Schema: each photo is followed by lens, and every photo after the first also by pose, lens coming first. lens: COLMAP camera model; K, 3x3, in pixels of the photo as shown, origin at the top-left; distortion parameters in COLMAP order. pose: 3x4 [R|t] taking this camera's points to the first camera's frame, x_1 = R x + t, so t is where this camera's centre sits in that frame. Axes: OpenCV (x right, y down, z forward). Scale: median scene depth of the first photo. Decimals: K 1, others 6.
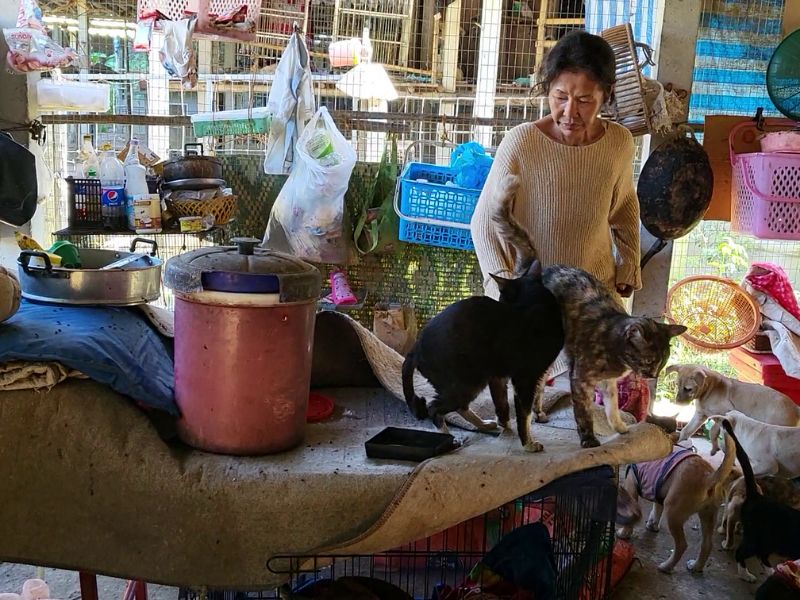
lens RADIAL K [[1001.5, 0, 400.0], [0, 1001.5, 300.0], [0, 0, 1]] dist [0.019798, -0.031774]
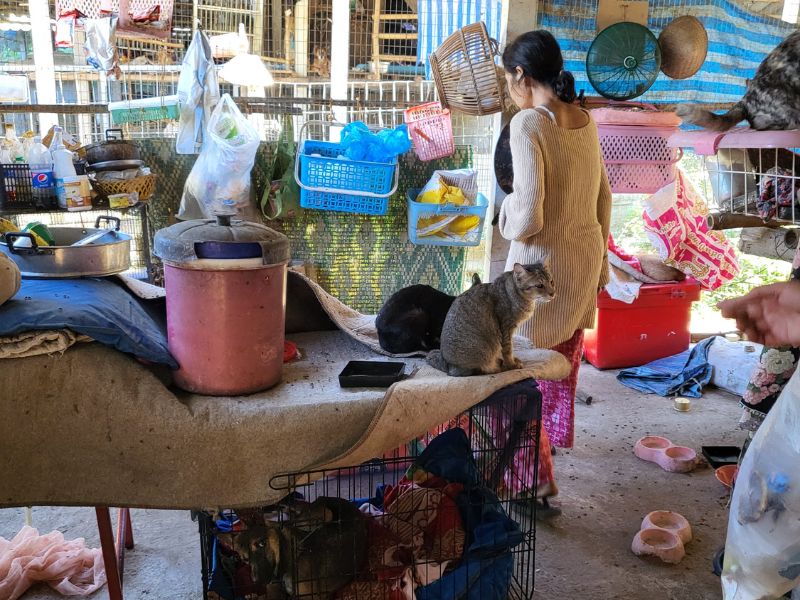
lens RADIAL K [[841.0, 0, 400.0], [0, 841.0, 300.0], [0, 0, 1]] dist [-0.005245, 0.044270]
pose [[0.976631, -0.067824, 0.203939, -0.102726], [0.055955, 0.996417, 0.063416, -0.006328], [-0.207510, -0.050523, 0.976927, -0.004279]]
